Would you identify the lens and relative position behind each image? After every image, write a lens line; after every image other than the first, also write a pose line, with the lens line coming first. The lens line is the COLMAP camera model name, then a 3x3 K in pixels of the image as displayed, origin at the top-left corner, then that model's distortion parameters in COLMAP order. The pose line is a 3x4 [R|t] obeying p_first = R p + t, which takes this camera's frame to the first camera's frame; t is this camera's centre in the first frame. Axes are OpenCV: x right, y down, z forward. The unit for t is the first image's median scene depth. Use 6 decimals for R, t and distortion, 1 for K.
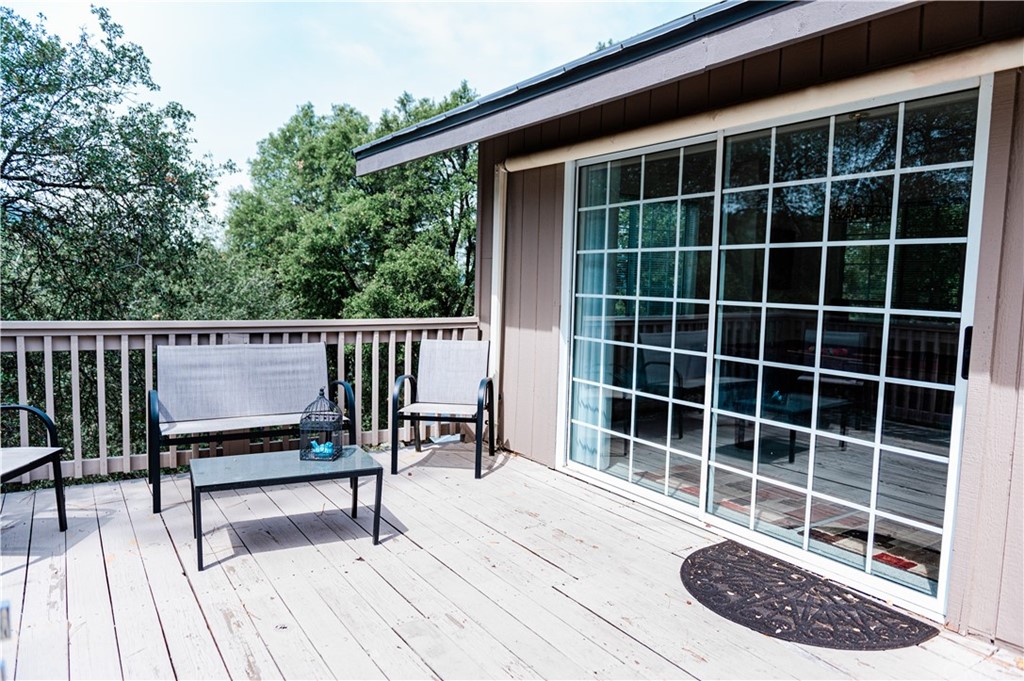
lens RADIAL K [[696.7, 0, 510.0], [0, 696.7, 343.8], [0, 0, 1]] dist [-0.008917, -0.000151]
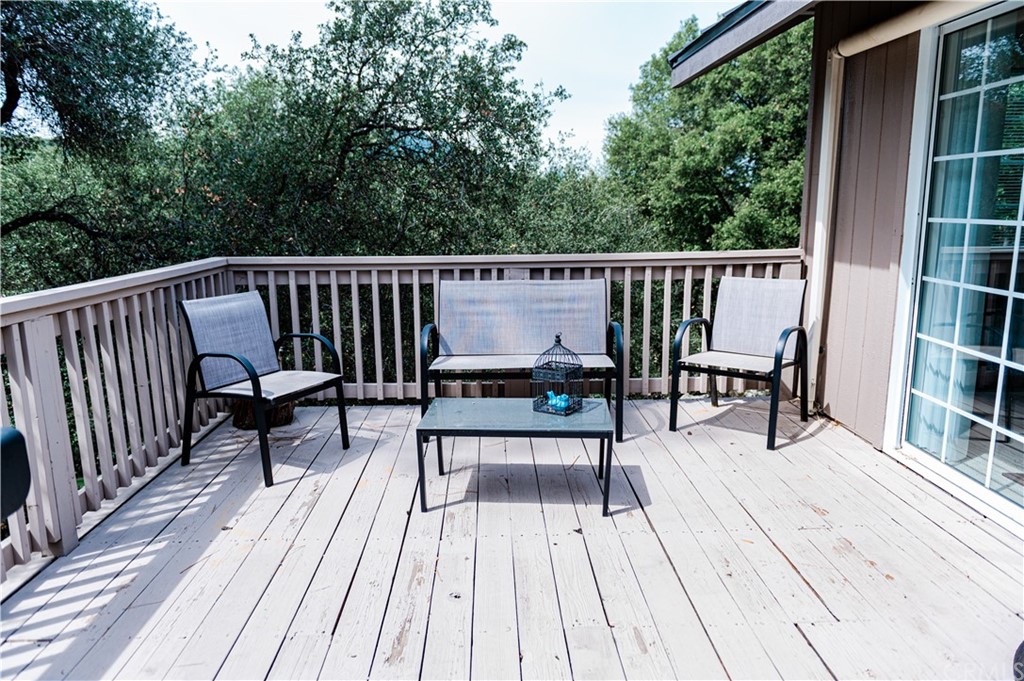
lens RADIAL K [[696.7, 0, 513.5], [0, 696.7, 338.6], [0, 0, 1]] dist [-0.008917, -0.000151]
pose [[0.852767, 0.063236, -0.518449, 0.107872], [-0.011104, 0.994614, 0.103051, -0.016650], [0.522174, -0.082121, 0.848876, 0.152274]]
